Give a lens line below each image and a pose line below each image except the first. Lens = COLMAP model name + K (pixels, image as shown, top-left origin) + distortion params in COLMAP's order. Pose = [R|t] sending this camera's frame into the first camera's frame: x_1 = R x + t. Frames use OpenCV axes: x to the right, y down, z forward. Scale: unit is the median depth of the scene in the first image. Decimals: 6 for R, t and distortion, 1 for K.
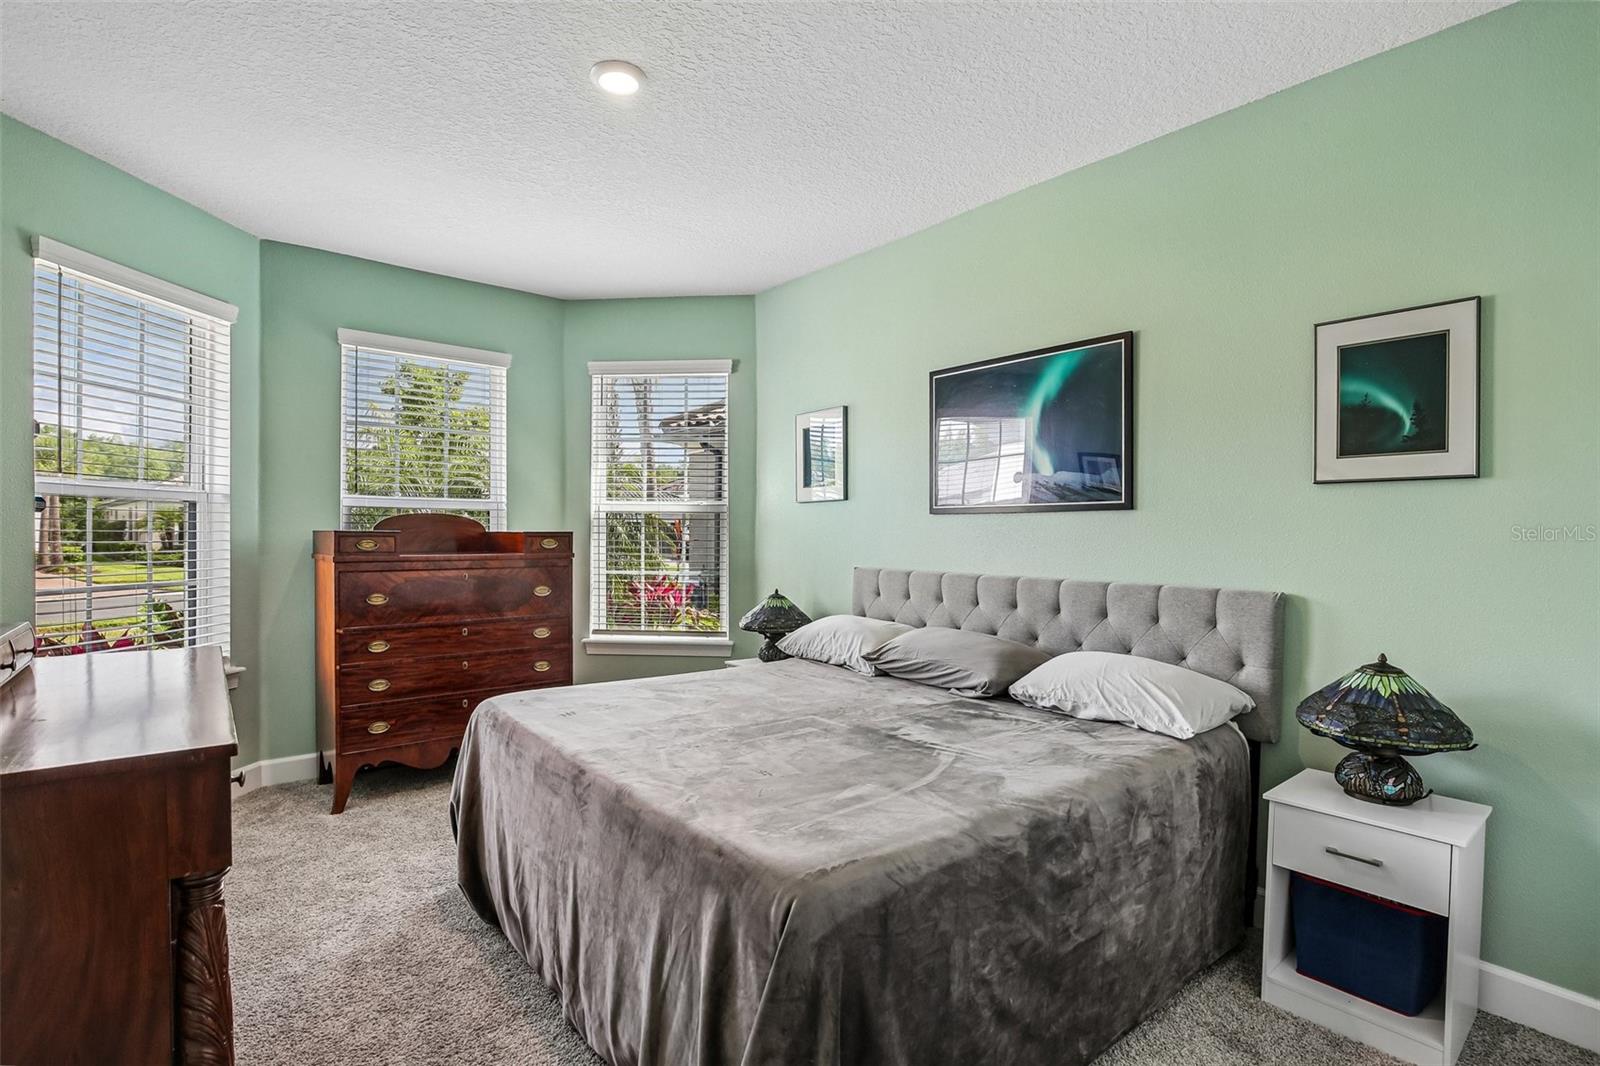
lens RADIAL K [[746.0, 0, 790.7], [0, 746.0, 540.2], [0, 0, 1]] dist [-0.016012, 0.002911]
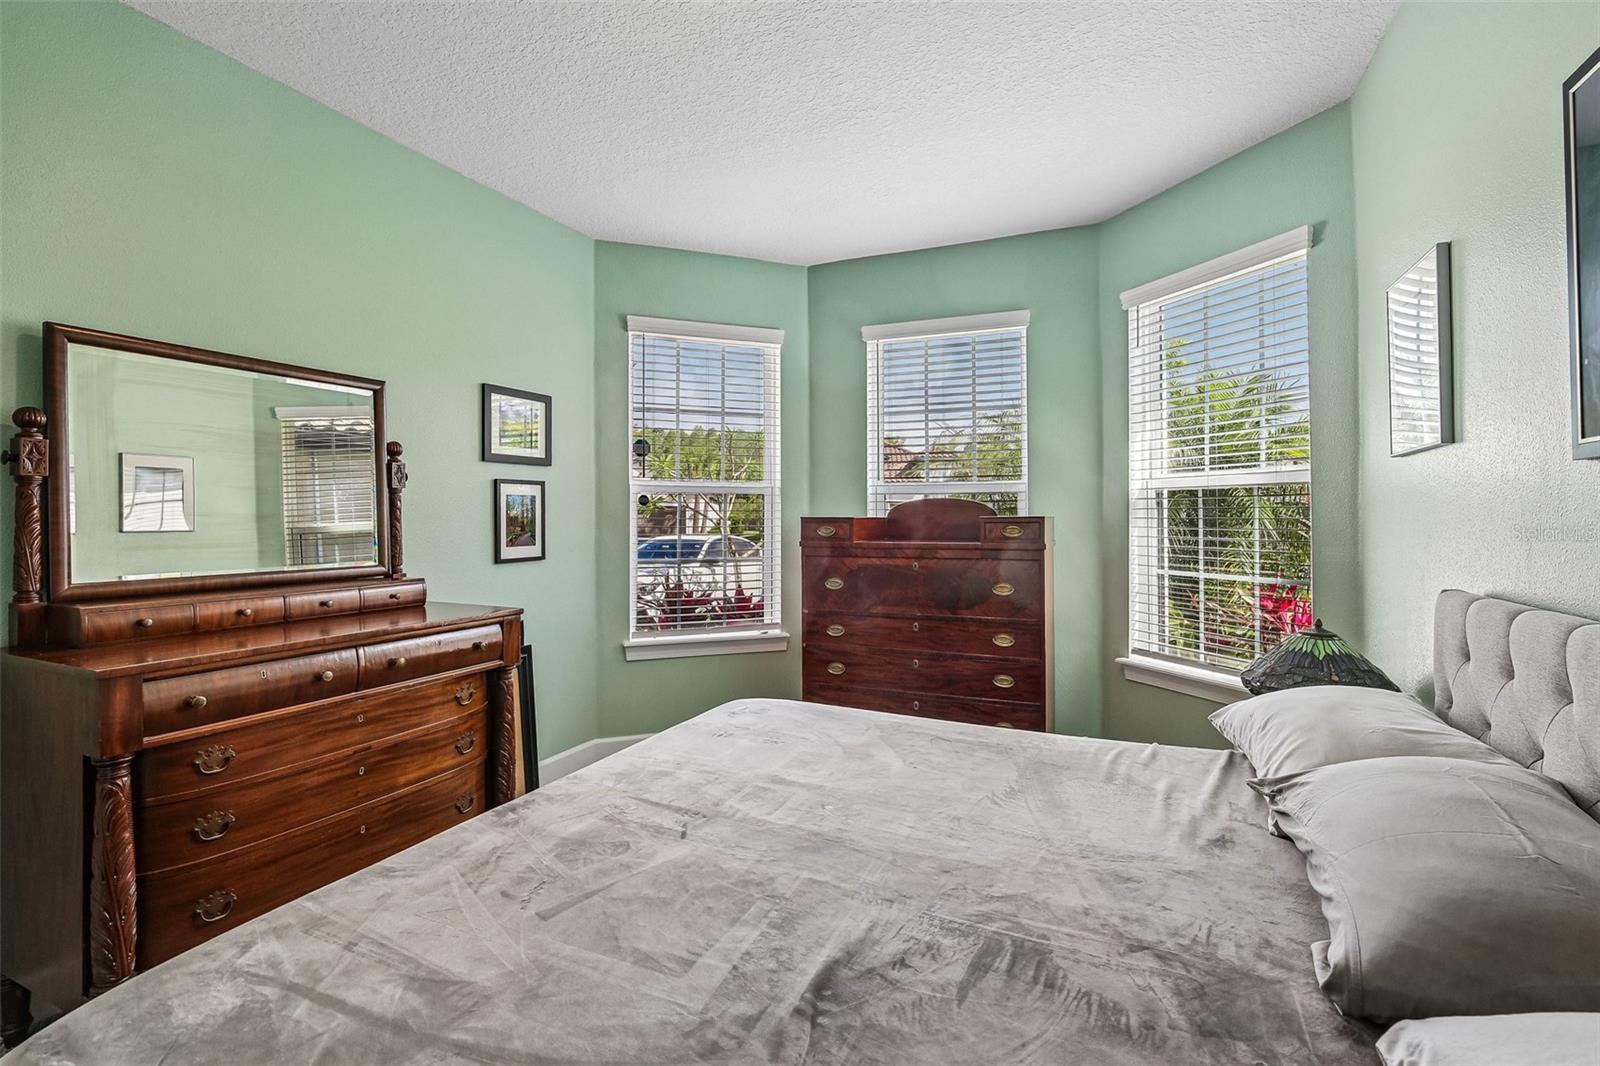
lens RADIAL K [[746.0, 0, 797.4], [0, 746.0, 517.3], [0, 0, 1]] dist [-0.016012, 0.002911]
pose [[0.454772, -0.006855, -0.890582, 0.309111], [-0.006479, 0.999918, -0.011005, -0.000754], [0.890584, 0.010775, 0.454690, 0.445683]]
